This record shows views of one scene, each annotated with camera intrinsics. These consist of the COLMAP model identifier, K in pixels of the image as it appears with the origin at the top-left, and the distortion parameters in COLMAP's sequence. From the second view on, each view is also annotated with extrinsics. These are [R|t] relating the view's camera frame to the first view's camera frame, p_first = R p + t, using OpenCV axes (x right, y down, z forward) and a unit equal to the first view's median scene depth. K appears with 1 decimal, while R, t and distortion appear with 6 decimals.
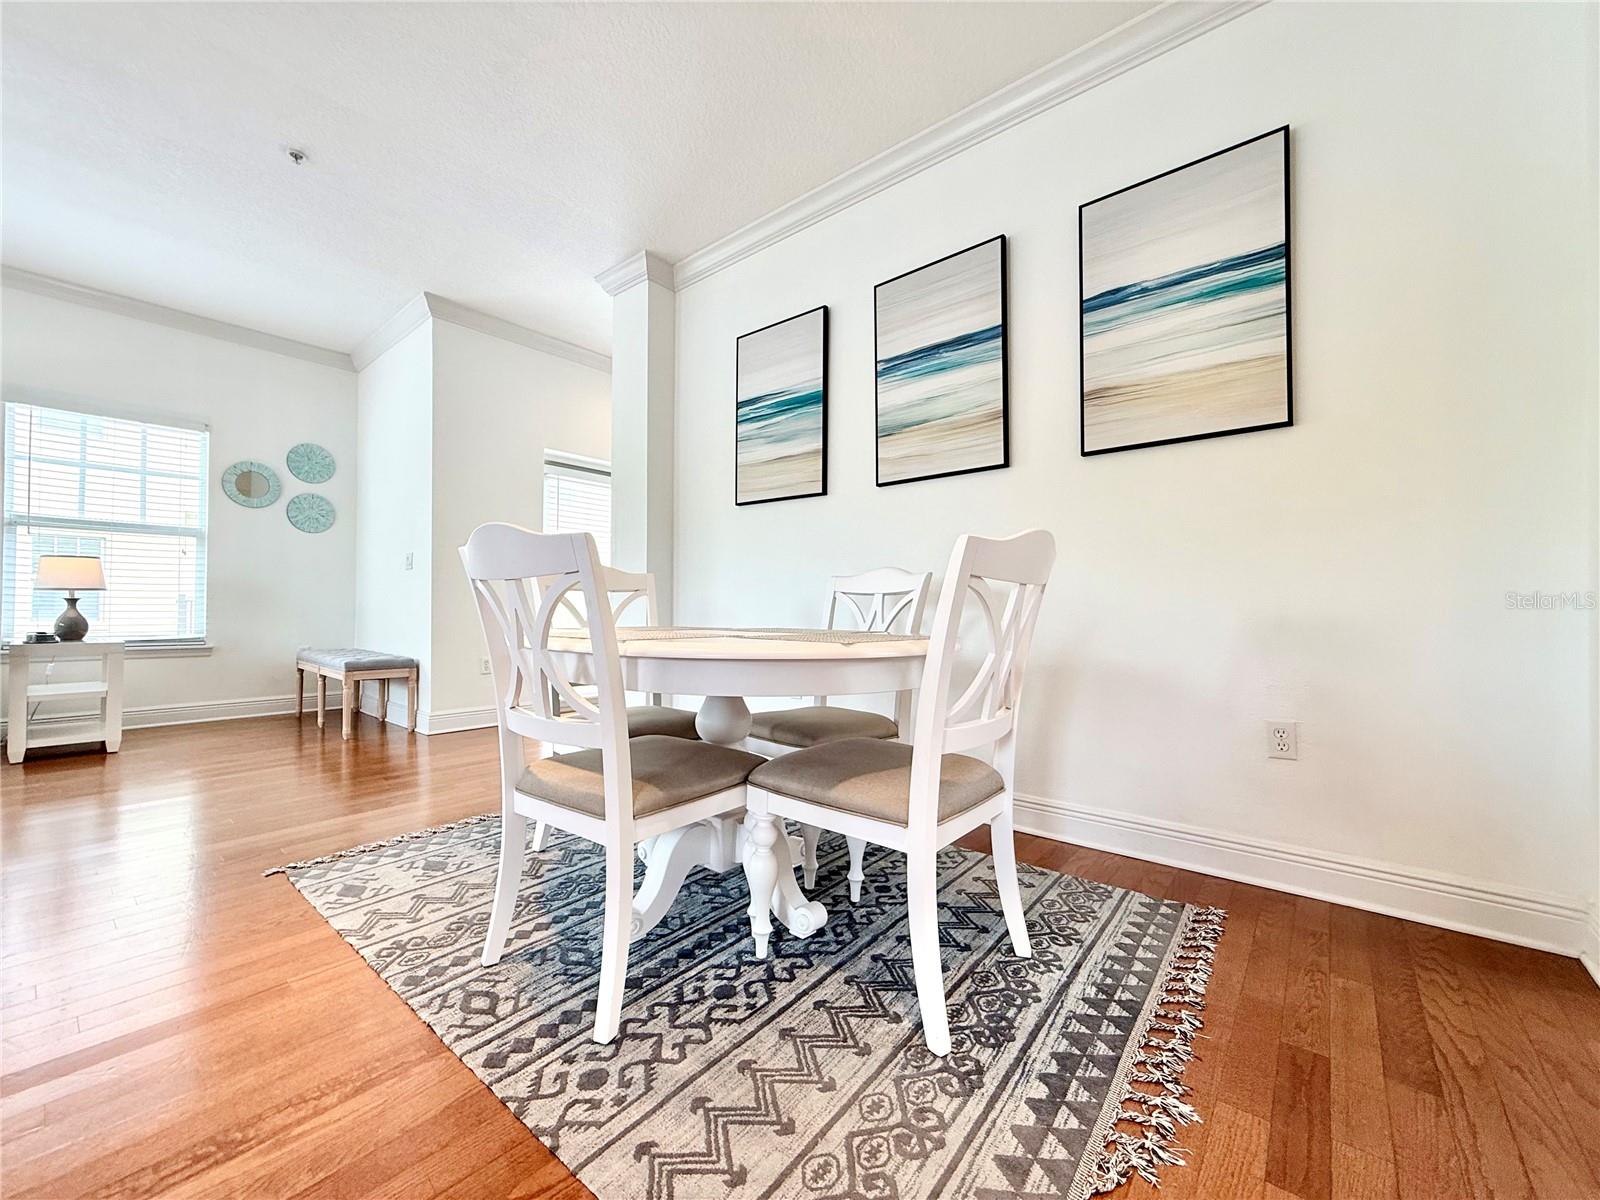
lens RADIAL K [[637.4, 0, 797.1], [0, 637.4, 601.3], [0, 0, 1]] dist [-0.001982, 0.000260]
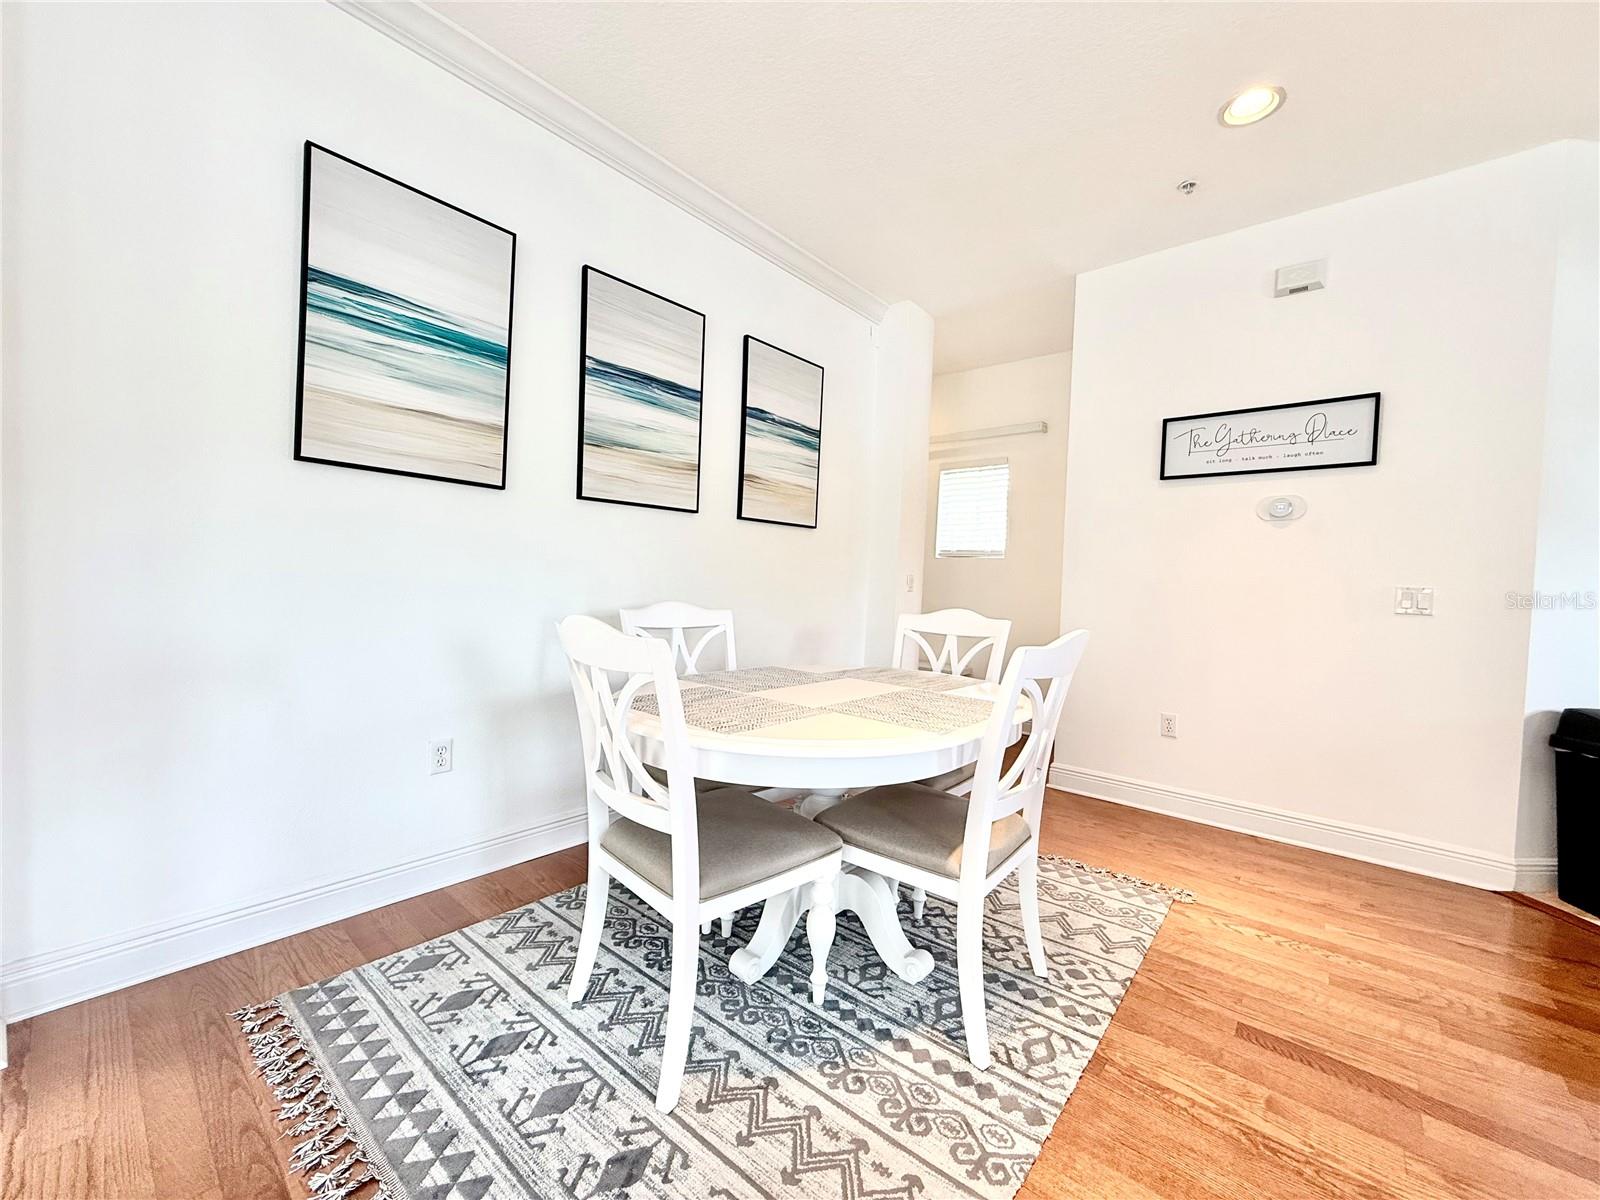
lens RADIAL K [[637.4, 0, 798.5], [0, 637.4, 596.6], [0, 0, 1]] dist [-0.001982, 0.000260]
pose [[0.013950, -0.029147, 0.999478, -1.746696], [-0.049382, 0.998335, 0.029803, -0.199529], [-0.998683, -0.049772, 0.012487, 1.578321]]
